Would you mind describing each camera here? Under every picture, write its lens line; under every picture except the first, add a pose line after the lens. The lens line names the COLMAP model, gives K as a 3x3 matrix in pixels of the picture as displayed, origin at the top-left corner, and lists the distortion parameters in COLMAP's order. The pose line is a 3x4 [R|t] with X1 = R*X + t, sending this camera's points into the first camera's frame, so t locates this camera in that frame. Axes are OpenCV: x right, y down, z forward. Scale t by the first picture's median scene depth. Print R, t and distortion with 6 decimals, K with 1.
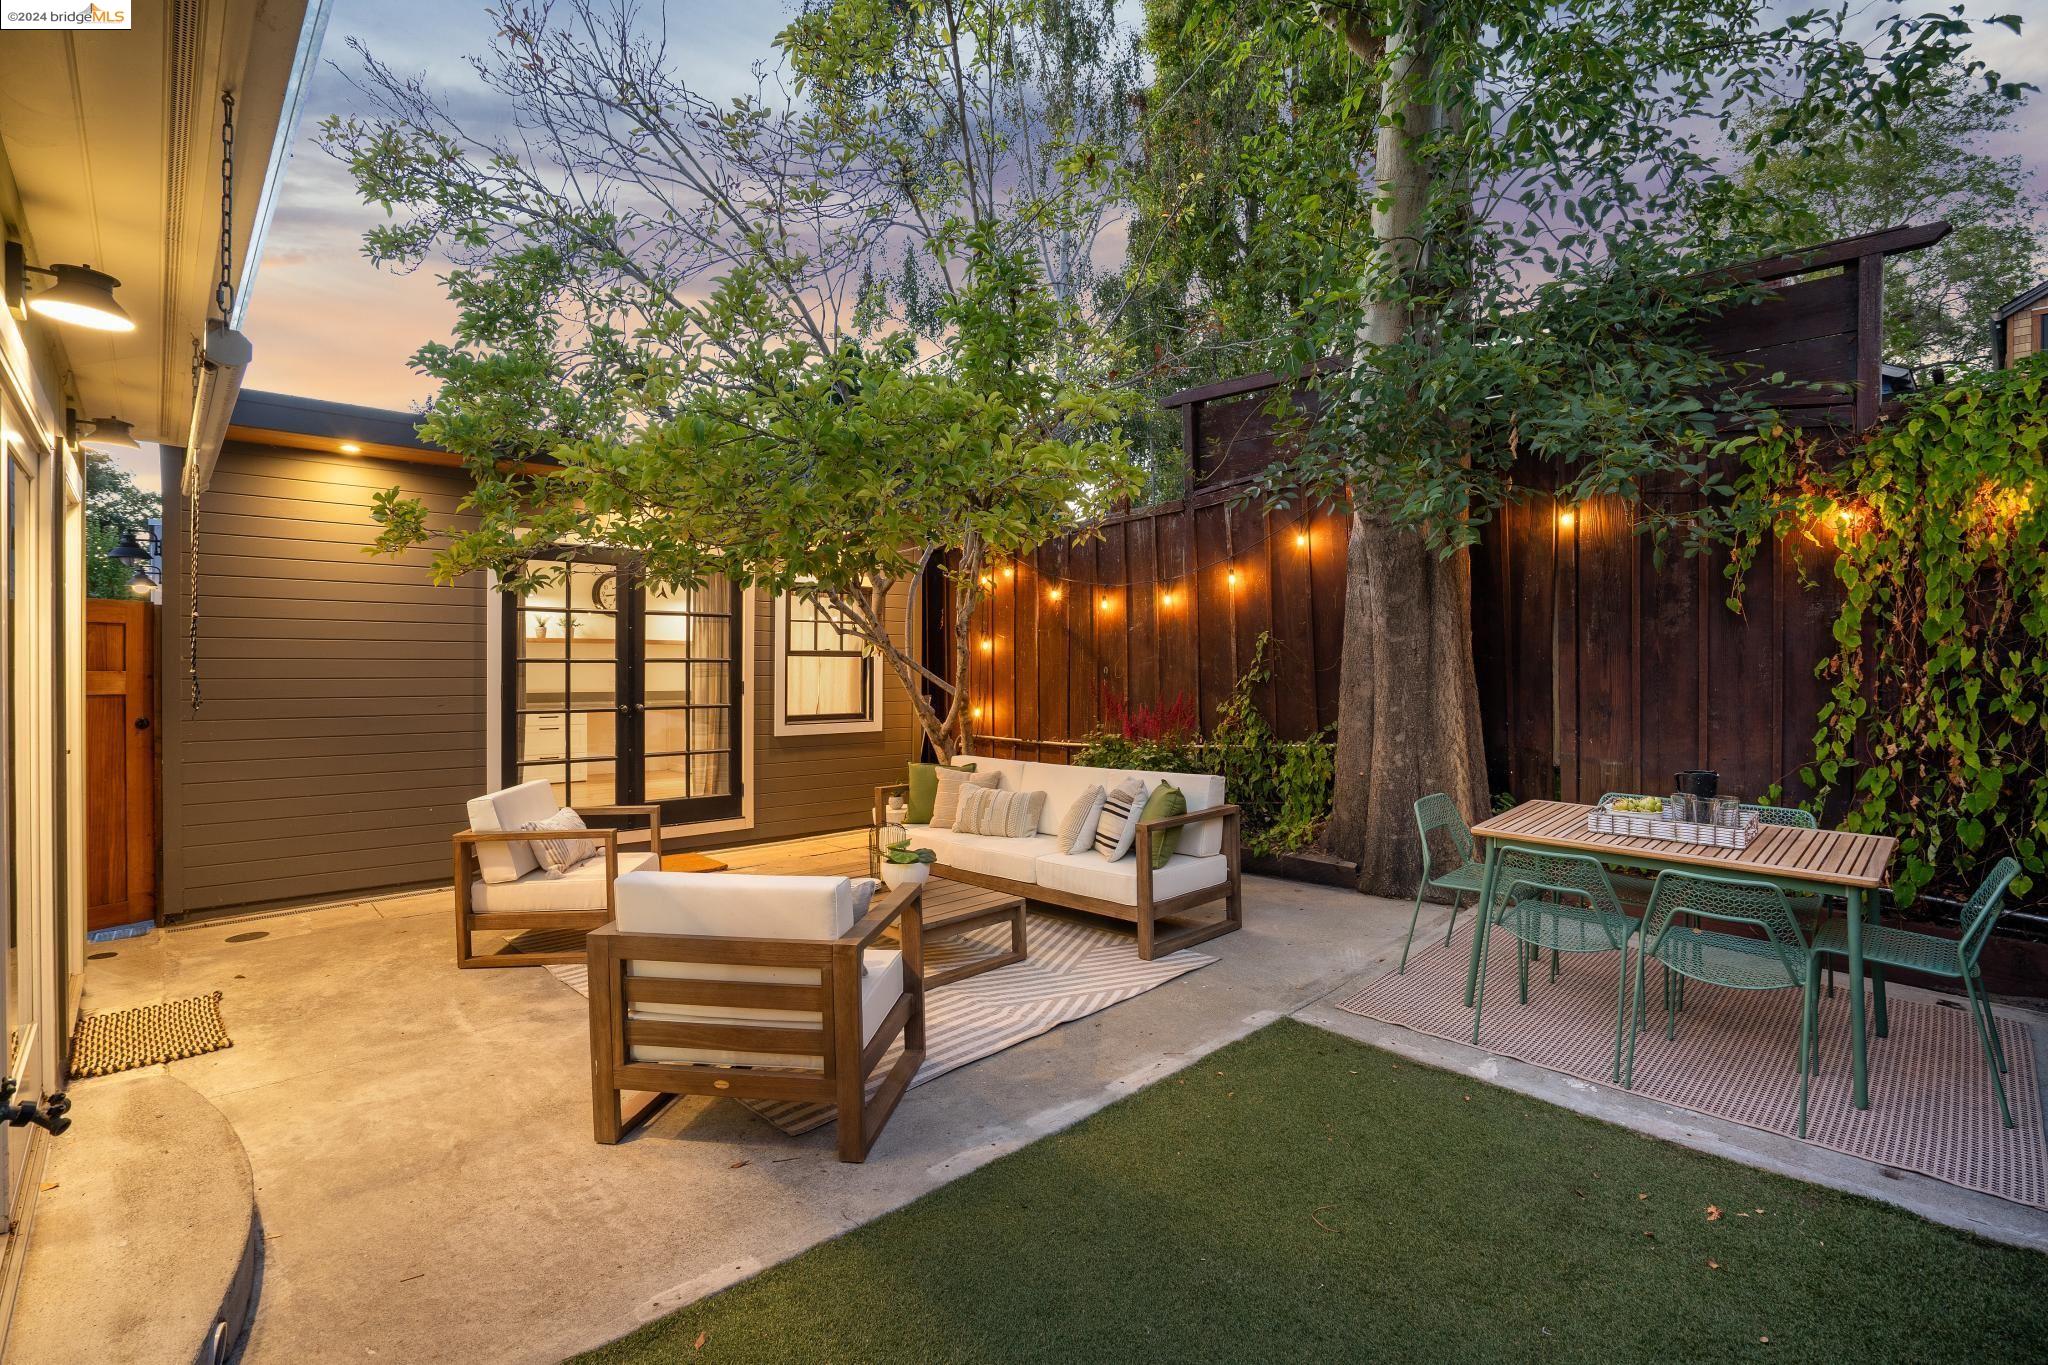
lens RADIAL K [[927.7, 0, 1023.9], [0, 927.7, 669.1], [0, 0, 1]] dist [-0.003989, -0.000182]
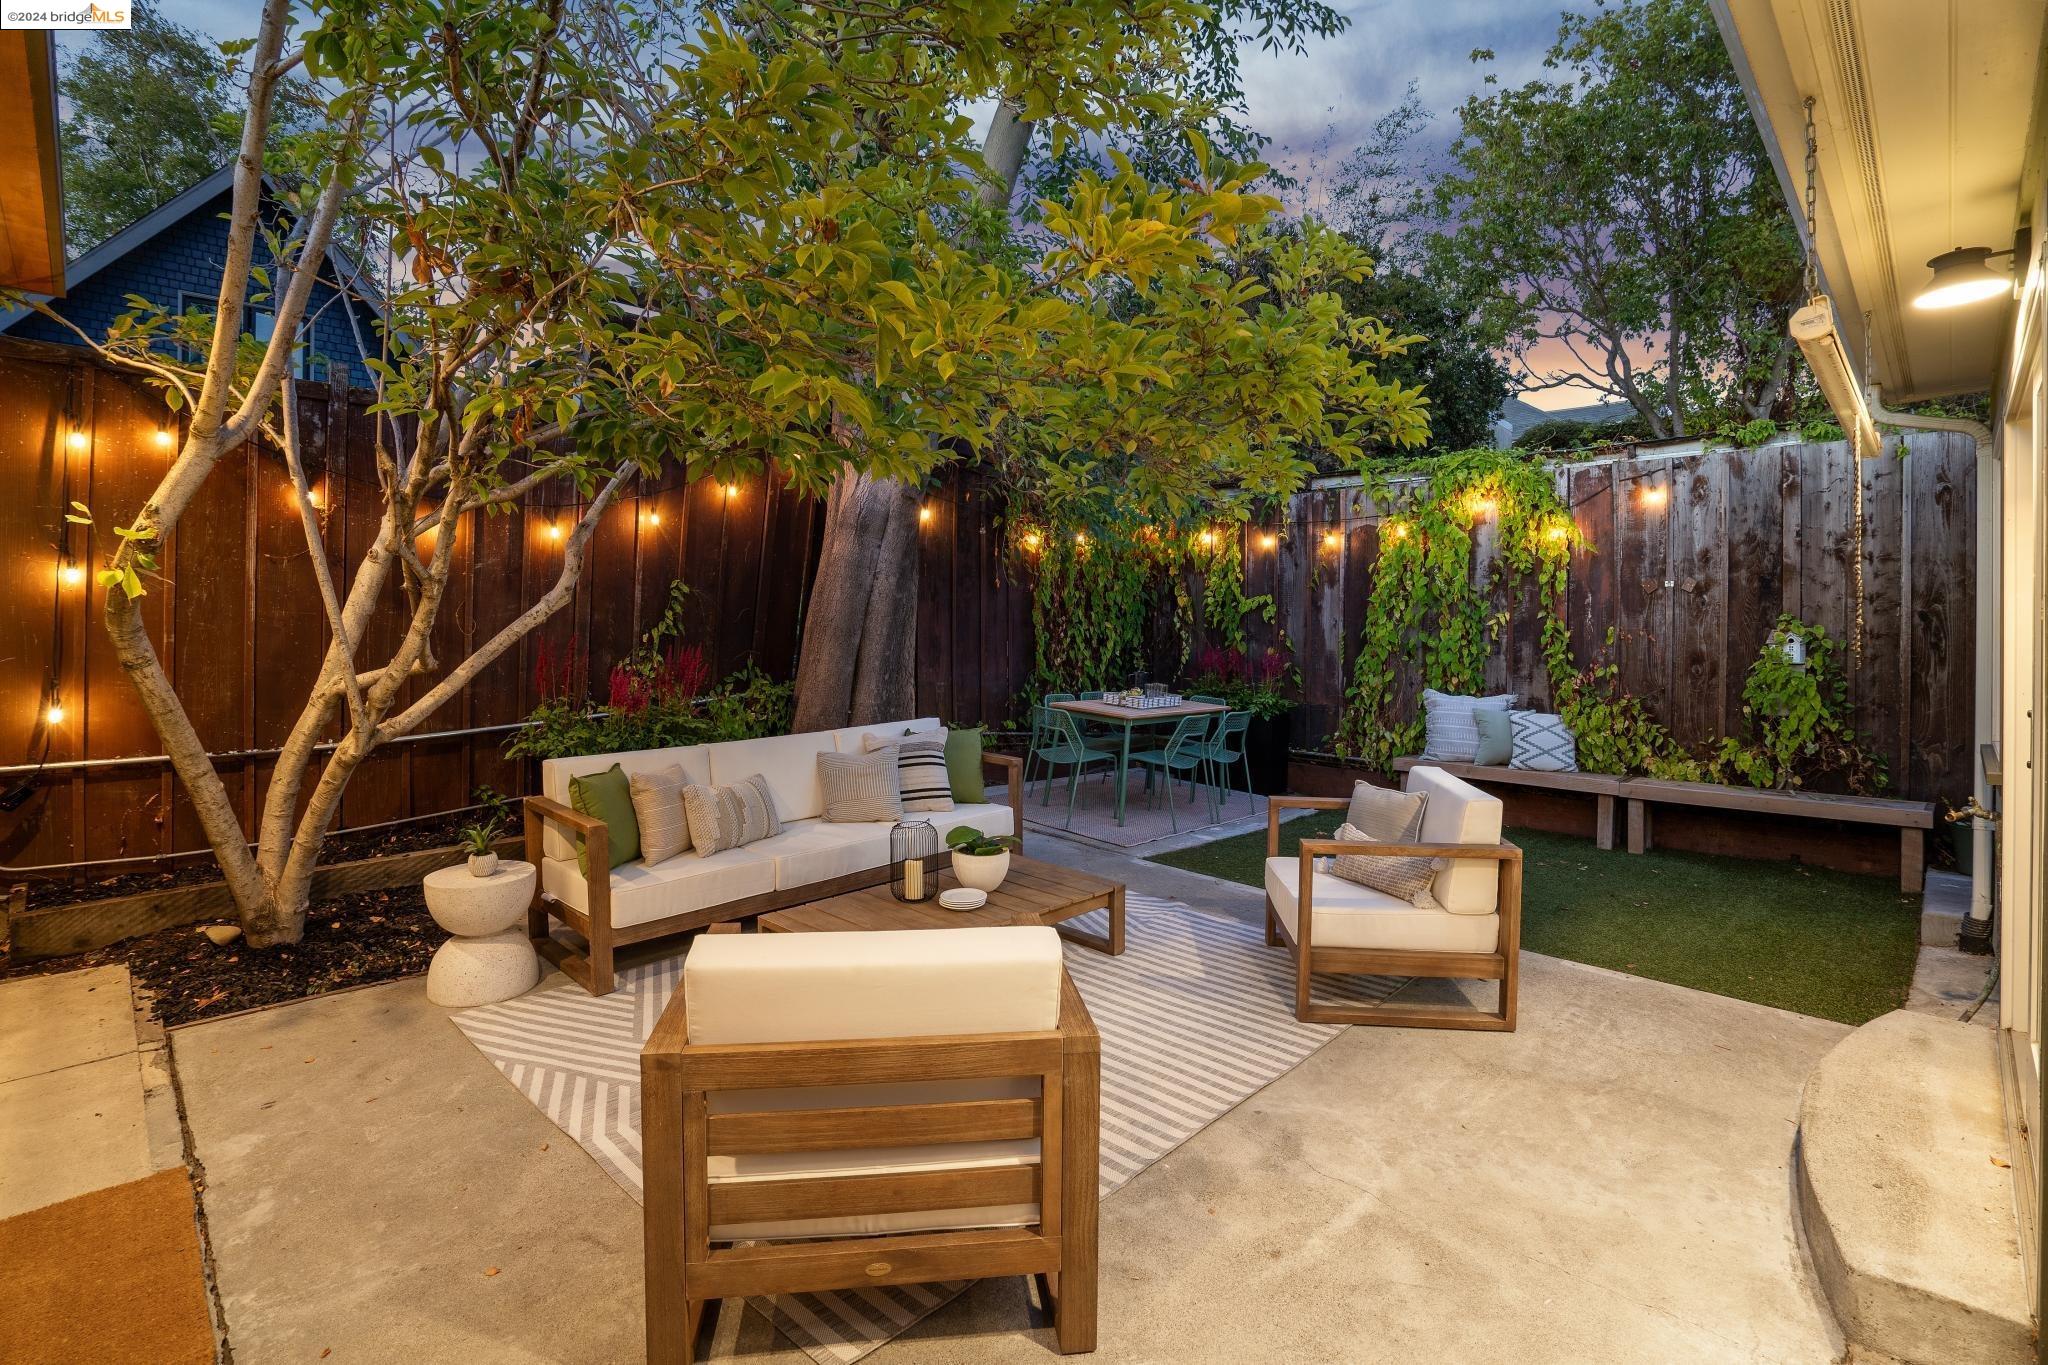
lens RADIAL K [[927.7, 0, 1017.6], [0, 927.7, 616.8], [0, 0, 1]] dist [-0.003989, -0.000182]
pose [[-0.014421, -0.002022, 0.999894, -1.337458], [0.005354, 0.999983, 0.002100, -0.008676], [-0.999882, 0.005384, -0.014410, 1.360642]]
